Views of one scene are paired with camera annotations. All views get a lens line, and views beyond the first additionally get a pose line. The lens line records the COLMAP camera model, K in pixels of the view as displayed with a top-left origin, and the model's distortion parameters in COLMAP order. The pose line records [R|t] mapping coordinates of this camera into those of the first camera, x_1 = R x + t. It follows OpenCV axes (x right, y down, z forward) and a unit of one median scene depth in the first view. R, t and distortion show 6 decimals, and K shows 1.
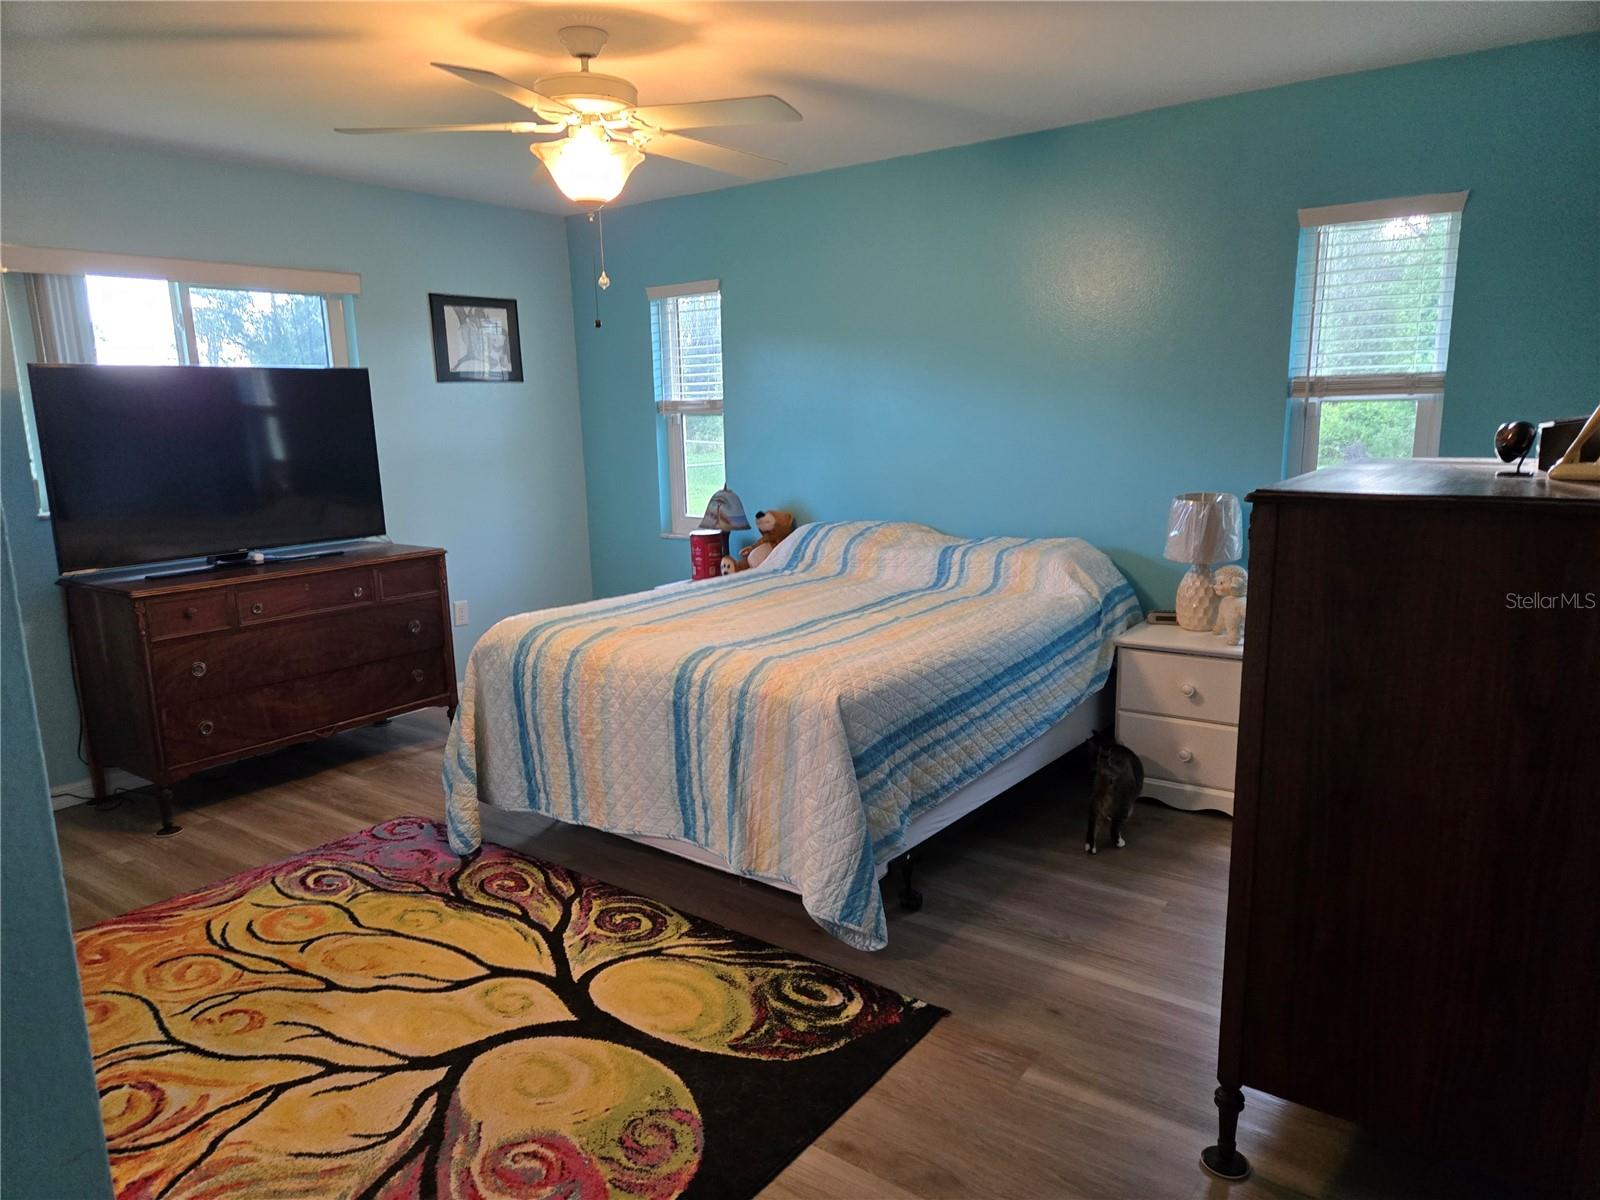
lens RADIAL K [[1075.1, 0, 796.7], [0, 1075.1, 599.8], [0, 0, 1]] dist [0.037084, -0.007380]
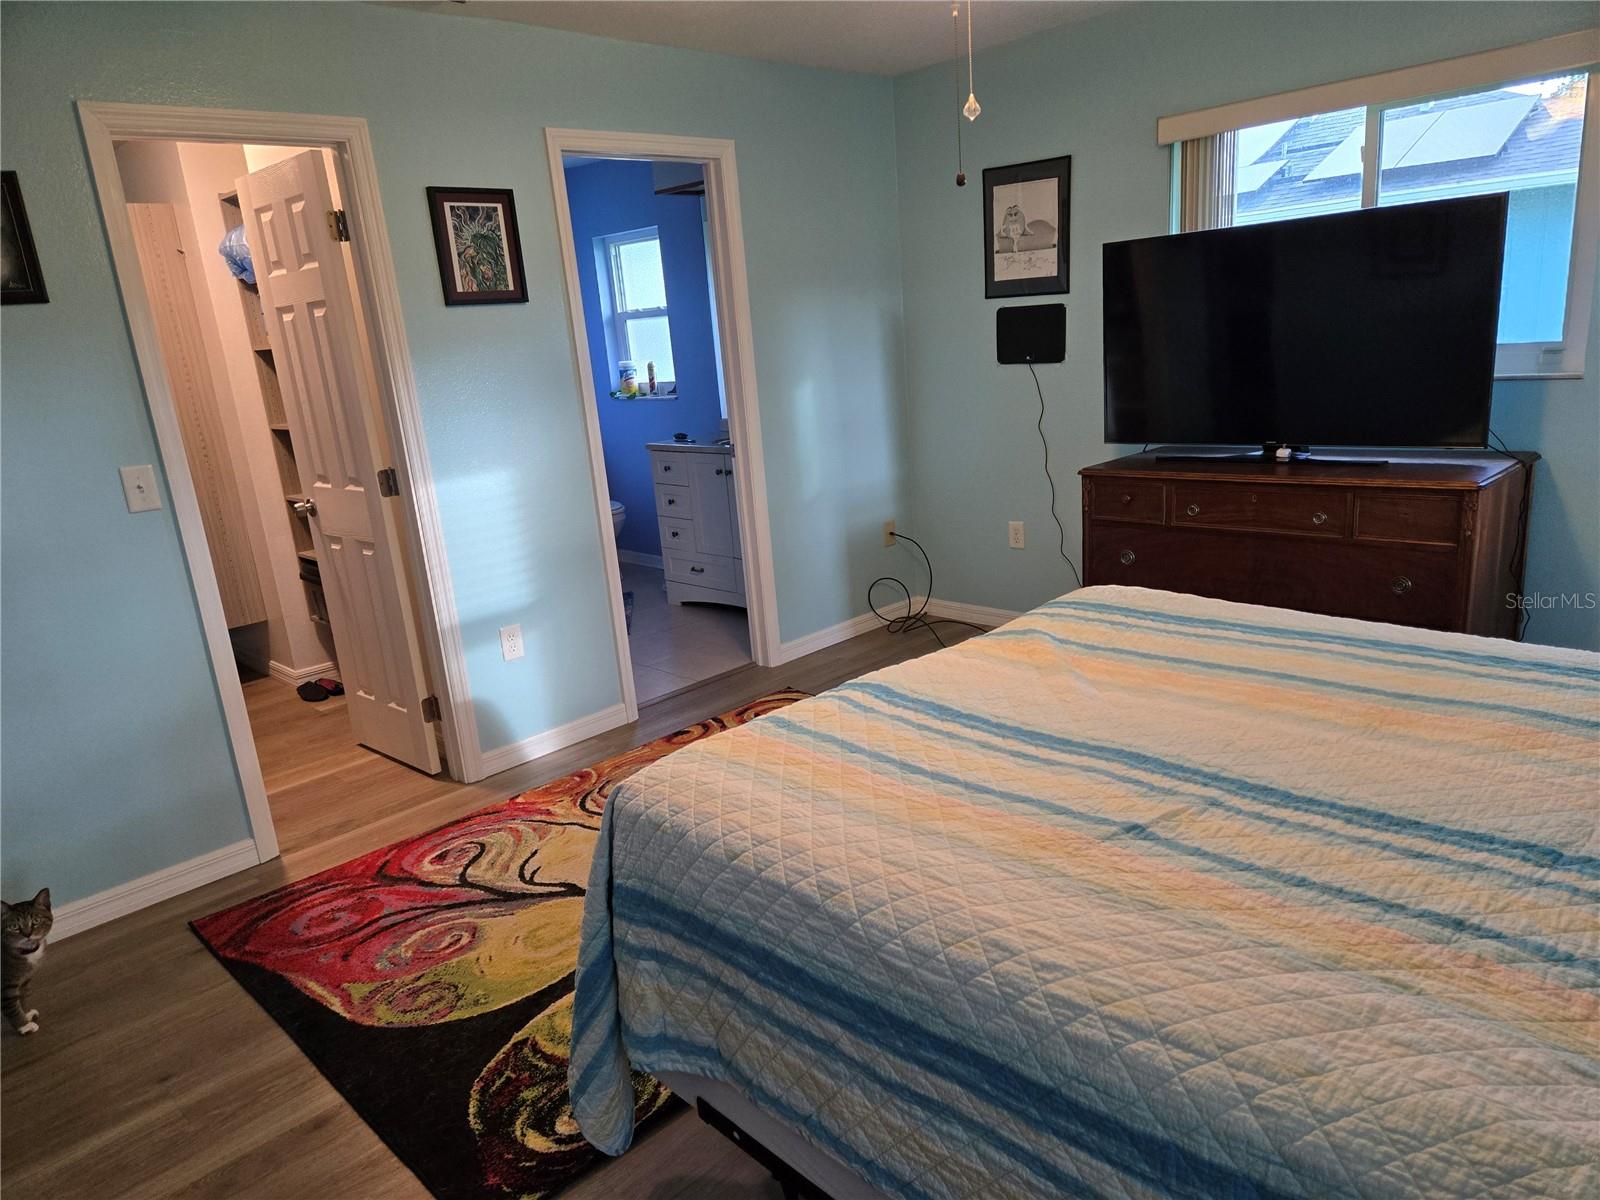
lens RADIAL K [[1075.1, 0, 803.2], [0, 1075.1, 613.5], [0, 0, 1]] dist [0.037084, -0.007380]
pose [[-0.145389, 0.291089, -0.945584, 0.722751], [-0.095706, 0.947119, 0.306277, -0.264206], [0.984735, 0.135027, -0.109841, 1.356156]]
